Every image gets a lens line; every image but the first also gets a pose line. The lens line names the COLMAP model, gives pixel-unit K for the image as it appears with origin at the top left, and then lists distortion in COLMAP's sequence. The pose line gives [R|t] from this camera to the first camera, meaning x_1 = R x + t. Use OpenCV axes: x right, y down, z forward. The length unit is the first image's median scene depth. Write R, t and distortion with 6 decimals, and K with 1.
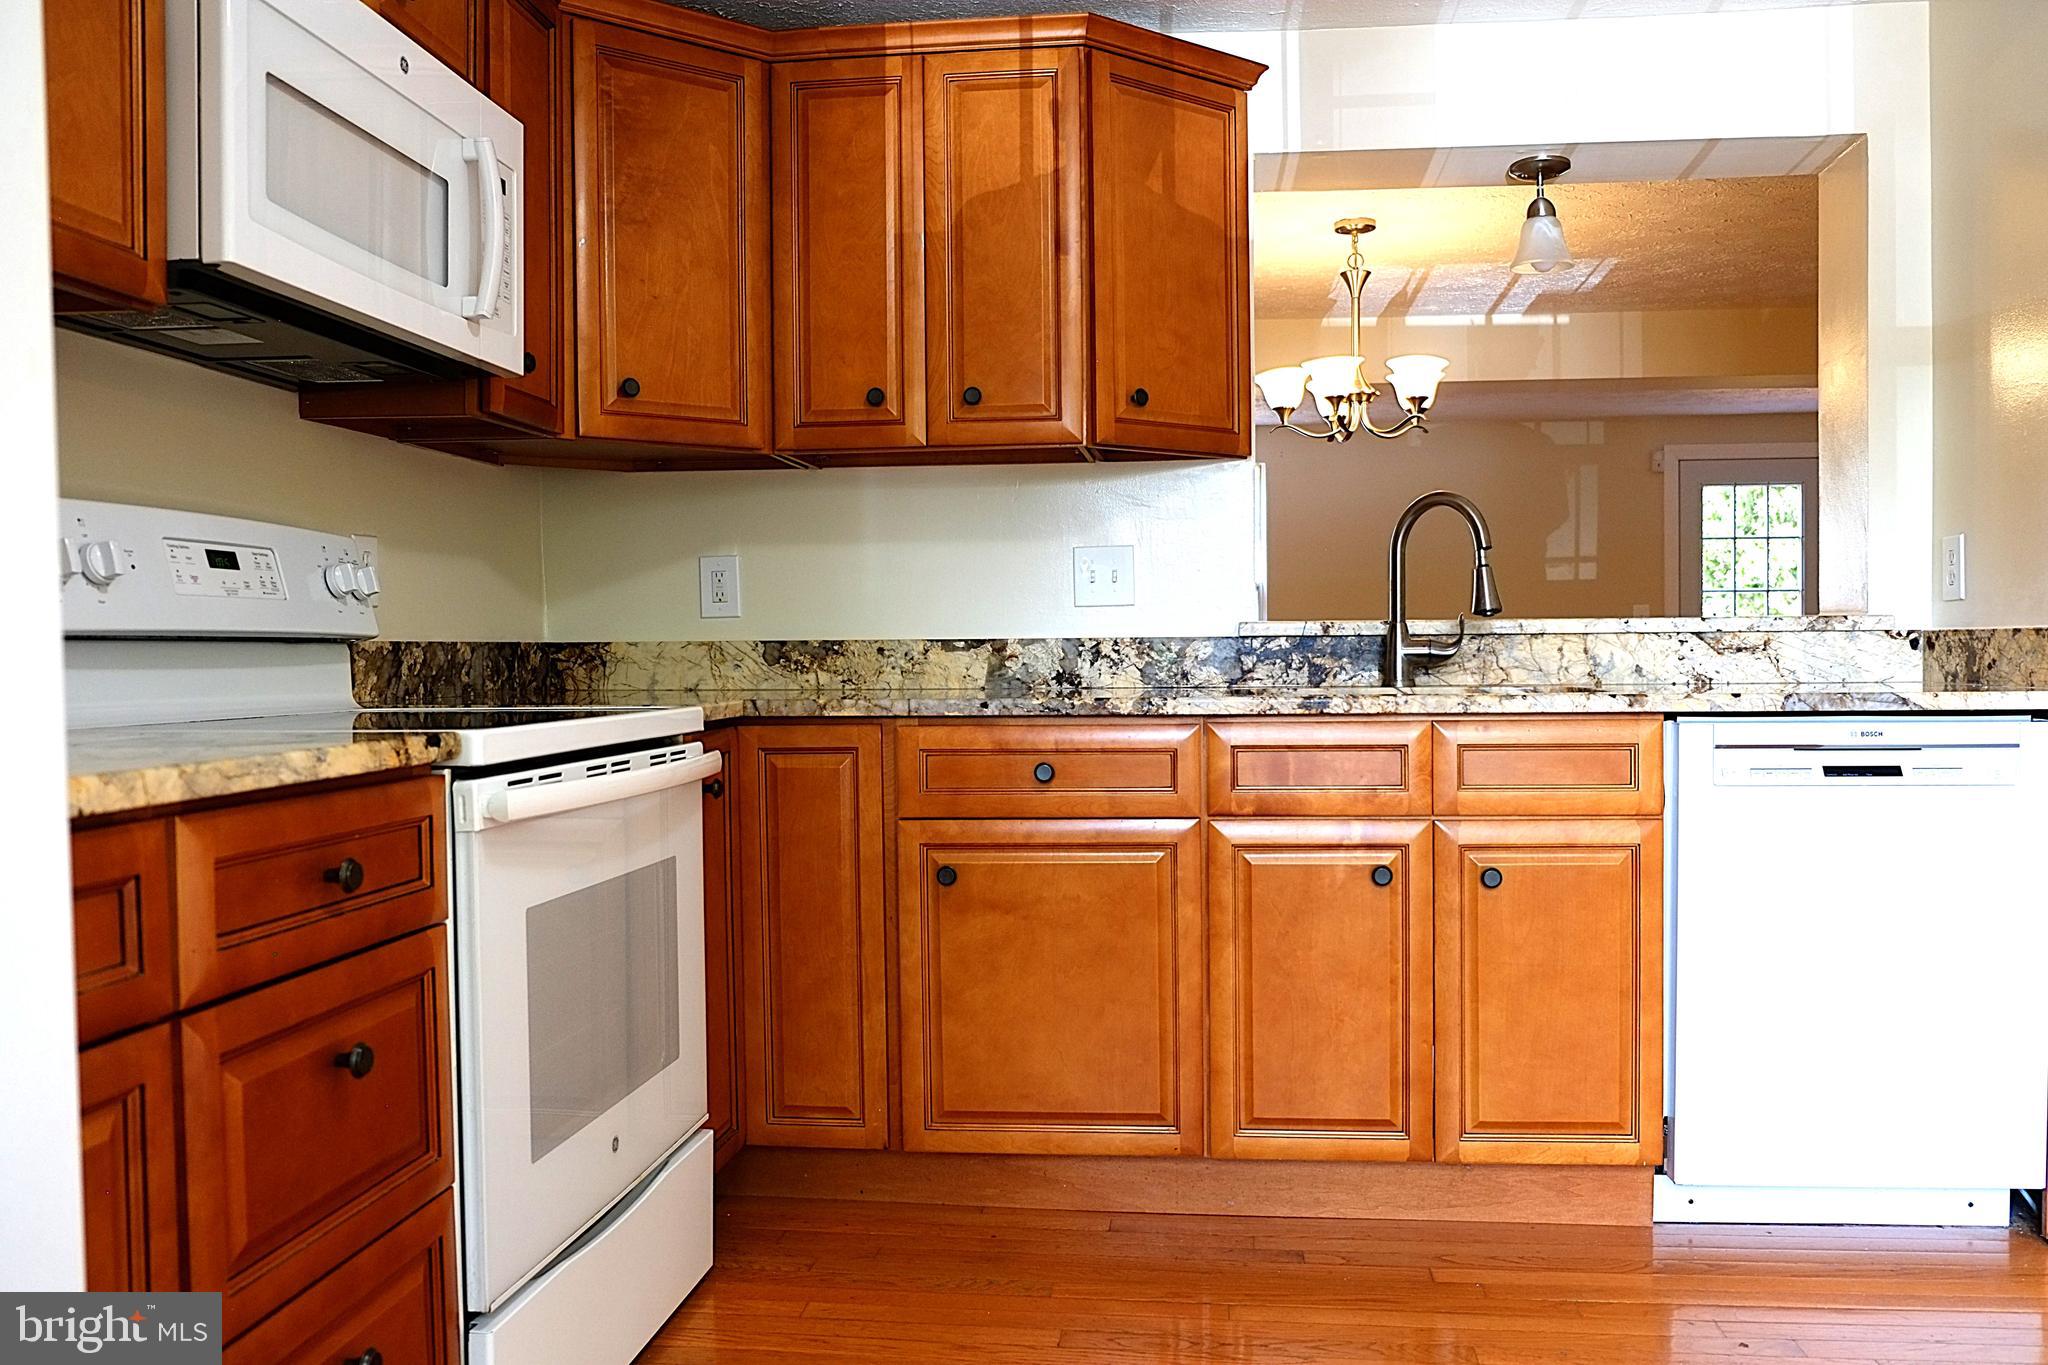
lens RADIAL K [[1588.2, 0, 1030.7], [0, 1588.2, 683.5], [0, 0, 1]] dist [-0.061716, 0.042709]
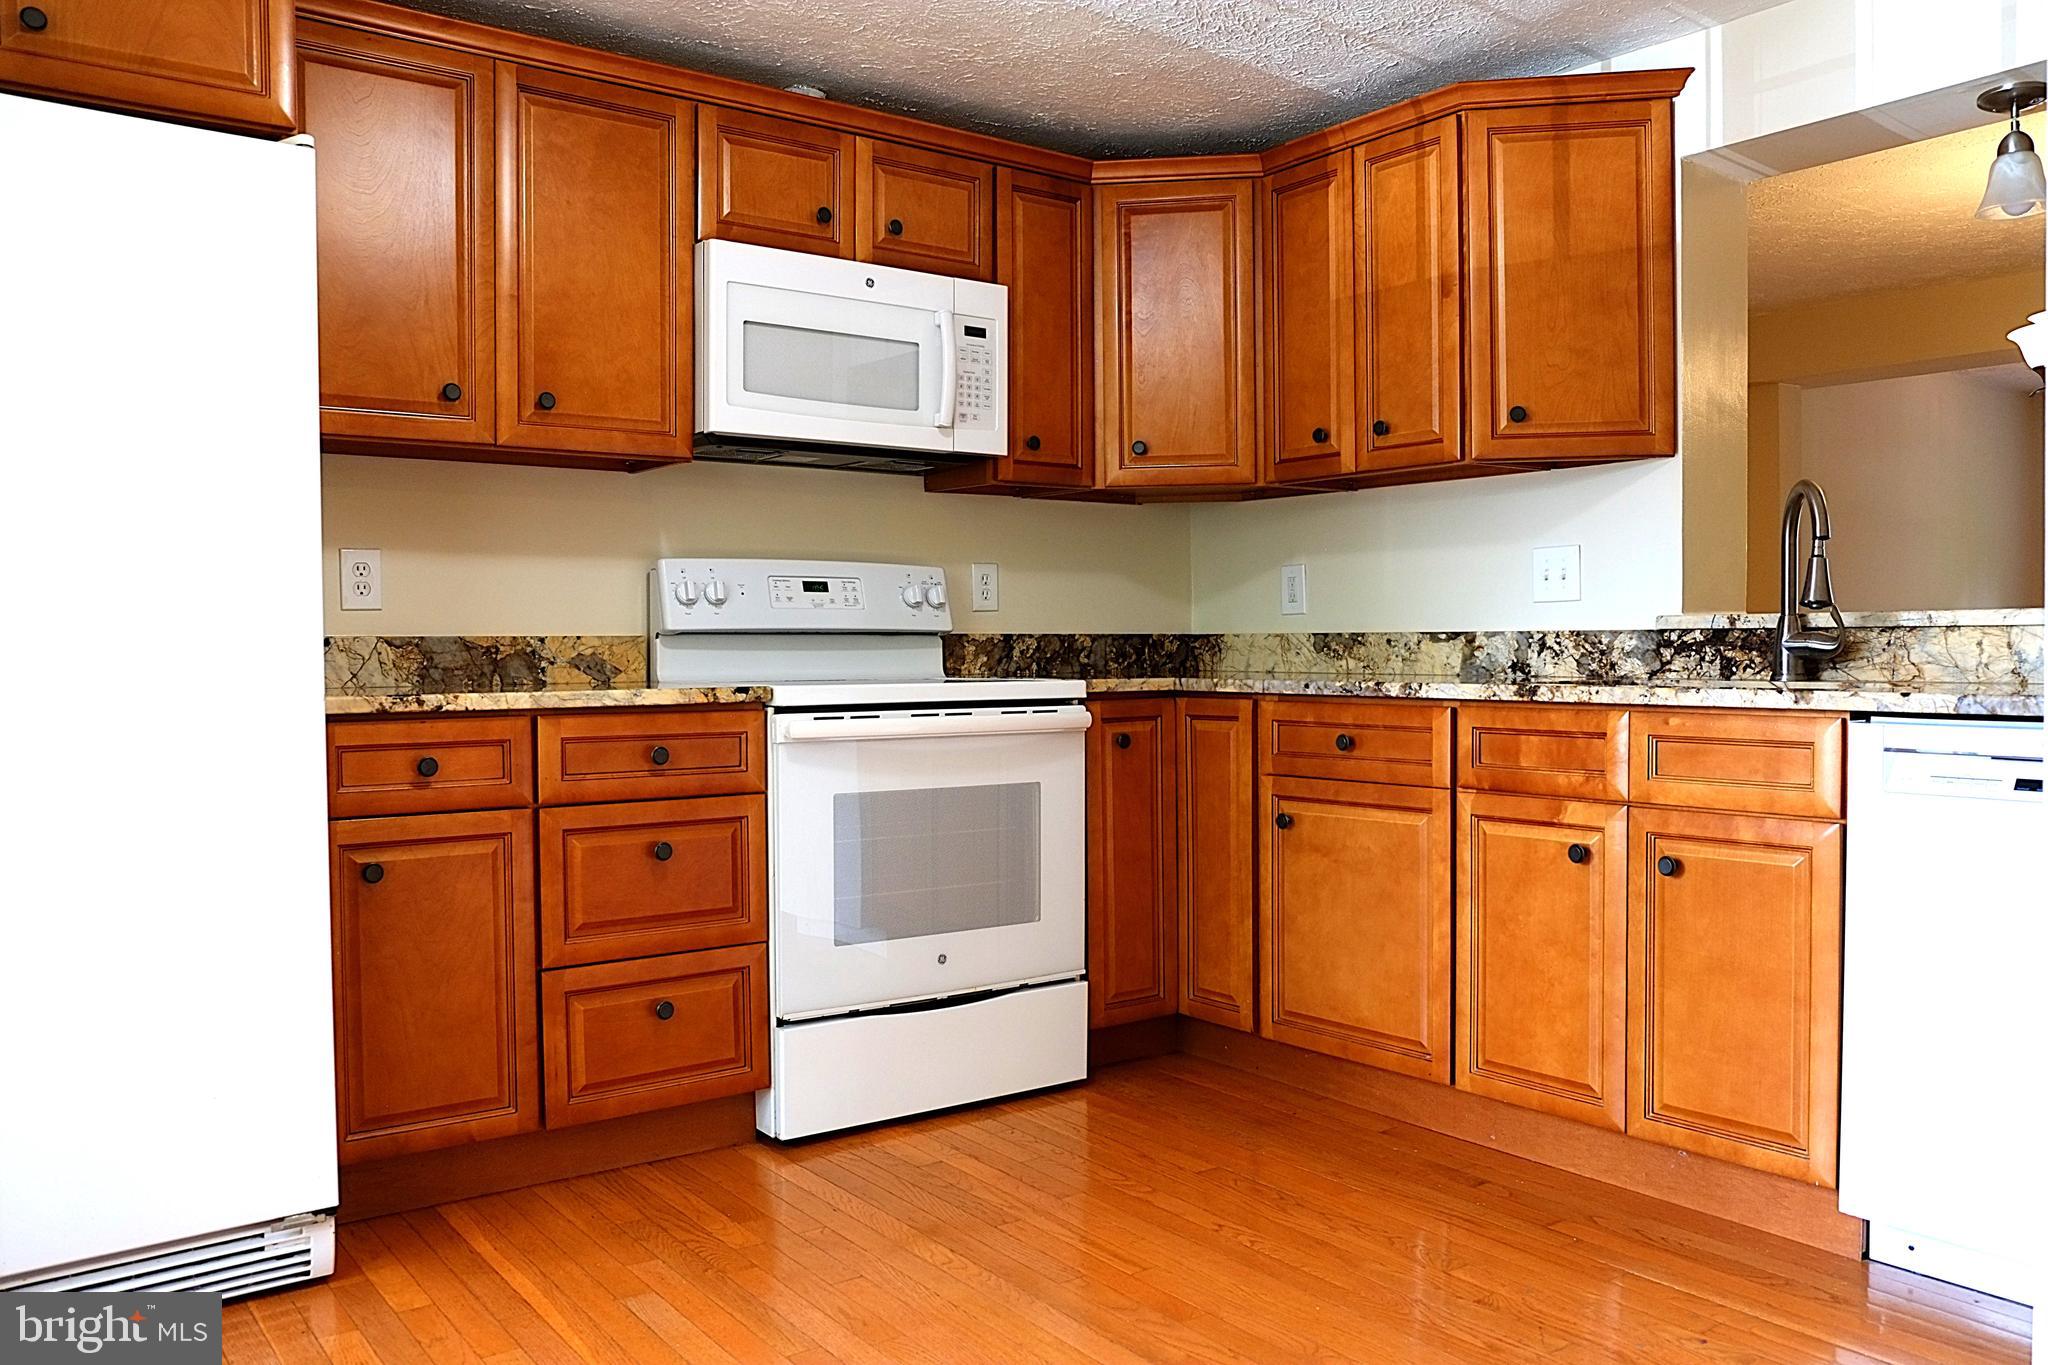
lens RADIAL K [[1588.2, 0, 1023.7], [0, 1588.2, 679.9], [0, 0, 1]] dist [-0.061716, 0.042709]
pose [[0.675789, 0.022023, -0.736766, 0.684873], [-0.017929, 0.999749, 0.013439, -0.003568], [0.736877, 0.004128, 0.676014, 0.001024]]
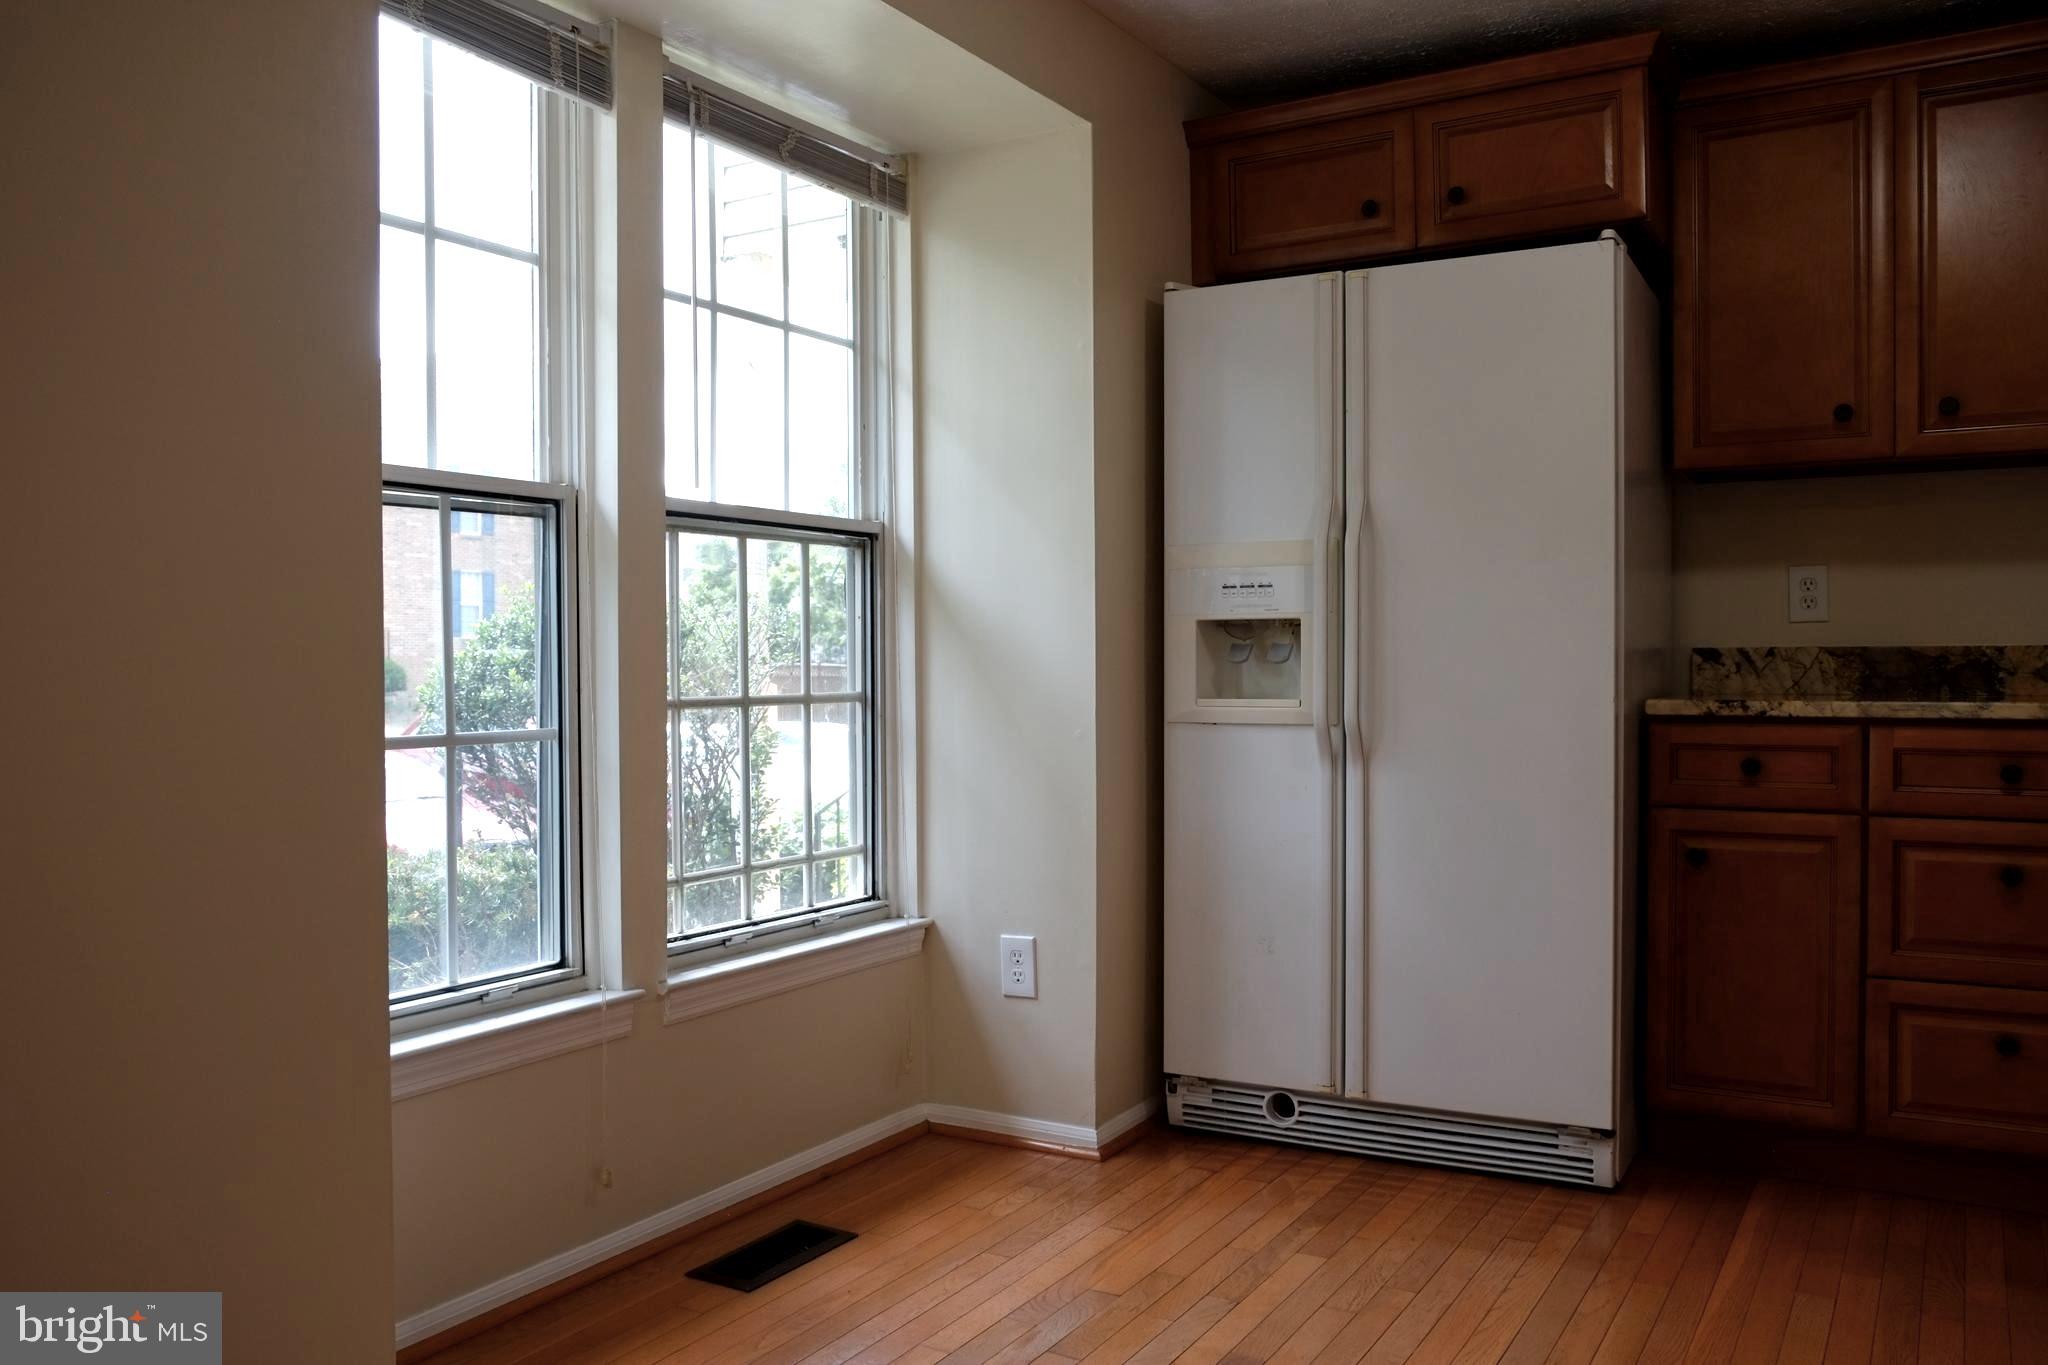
lens RADIAL K [[1588.2, 0, 1033.5], [0, 1588.2, 674.0], [0, 0, 1]] dist [-0.061716, 0.042709]
pose [[-0.427999, 0.017108, -0.903617, 0.873891], [-0.012014, 0.999625, 0.024616, -0.012627], [0.903700, 0.021392, -0.427632, 0.385850]]
